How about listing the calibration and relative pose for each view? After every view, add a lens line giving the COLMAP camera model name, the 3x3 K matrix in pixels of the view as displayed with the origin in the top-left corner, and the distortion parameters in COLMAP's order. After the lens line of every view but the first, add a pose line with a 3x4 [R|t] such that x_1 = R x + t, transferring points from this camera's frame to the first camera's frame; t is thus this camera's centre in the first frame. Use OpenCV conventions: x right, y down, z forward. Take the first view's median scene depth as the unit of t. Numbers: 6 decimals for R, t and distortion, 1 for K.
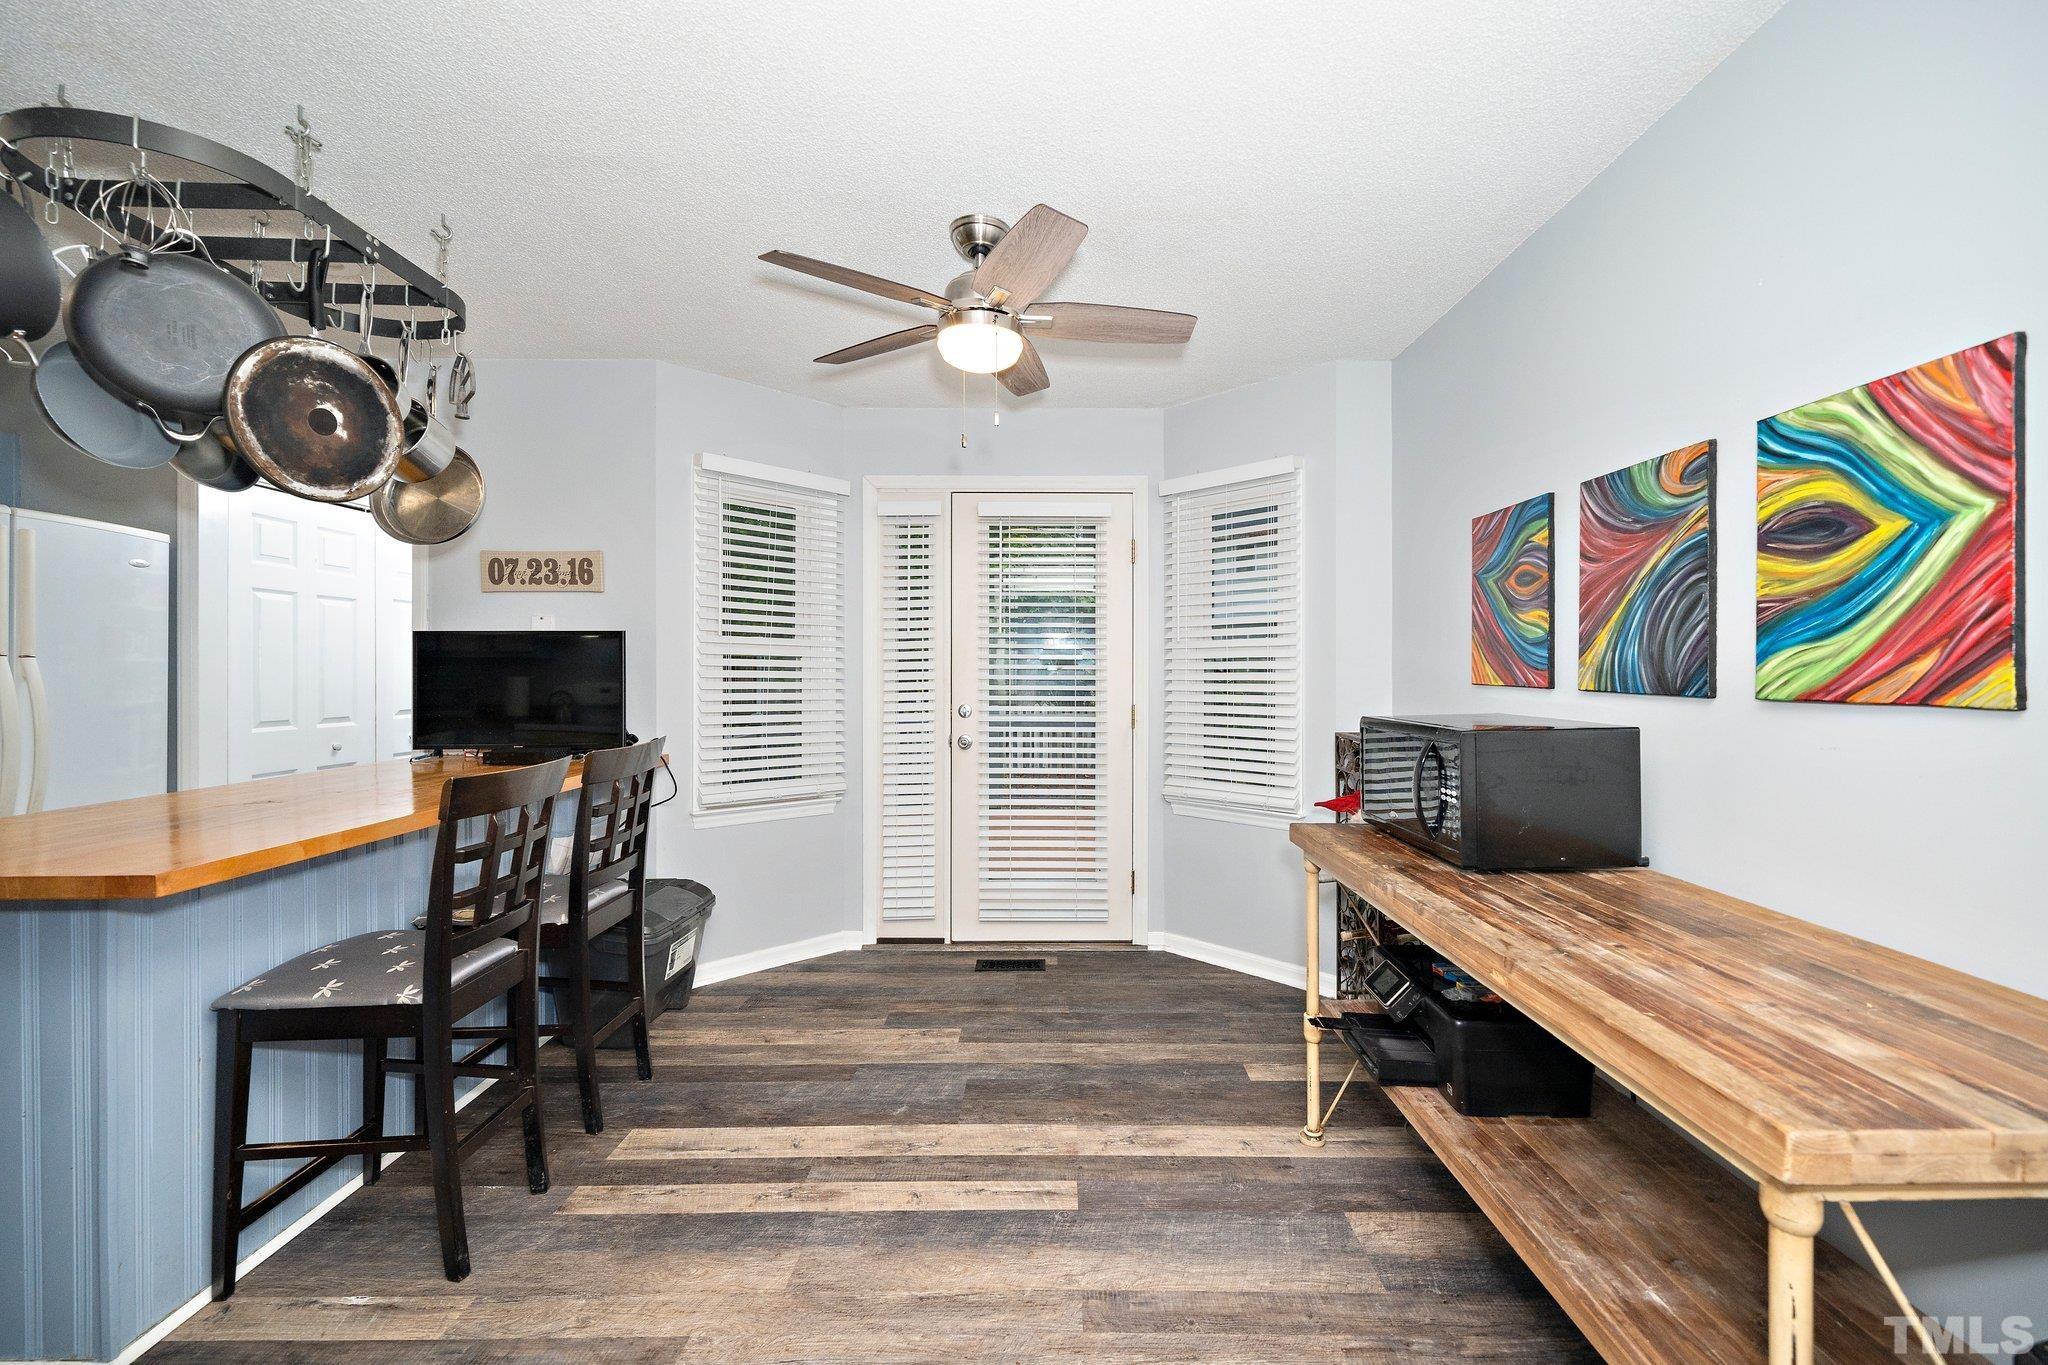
lens RADIAL K [[829.7, 0, 1041.6], [0, 829.7, 676.2], [0, 0, 1]] dist [-0.000488, -0.000001]
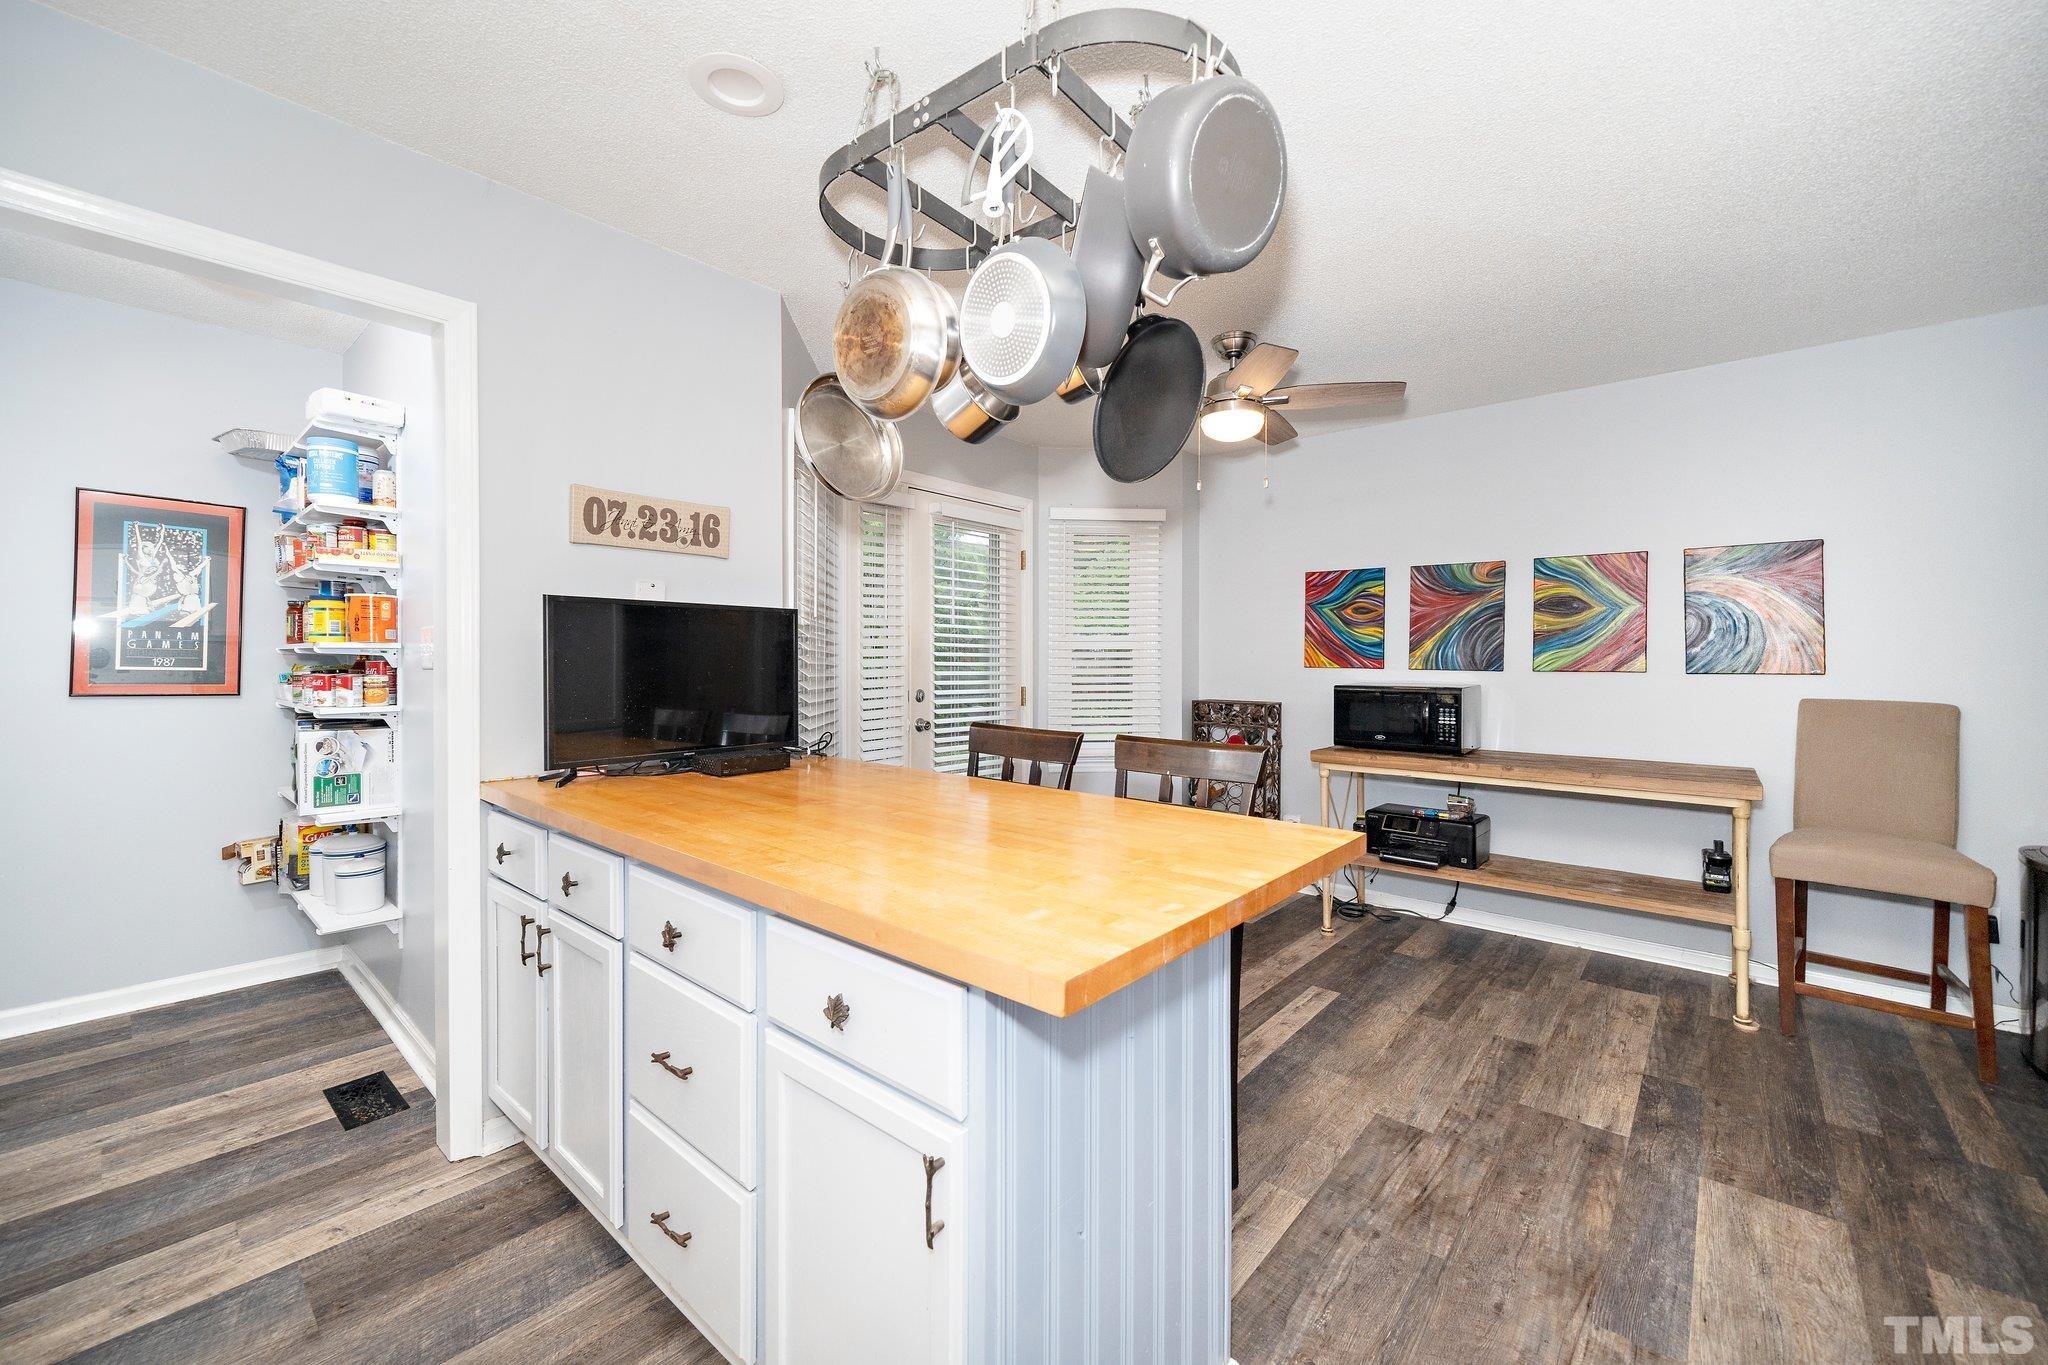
lens RADIAL K [[829.7, 0, 988.8], [0, 829.7, 670.0], [0, 0, 1]] dist [-0.000488, -0.000001]
pose [[0.663581, -0.005095, 0.748087, -1.544248], [0.002647, 0.999987, 0.004463, 0.007644], [-0.748100, -0.000981, 0.663585, 0.427205]]
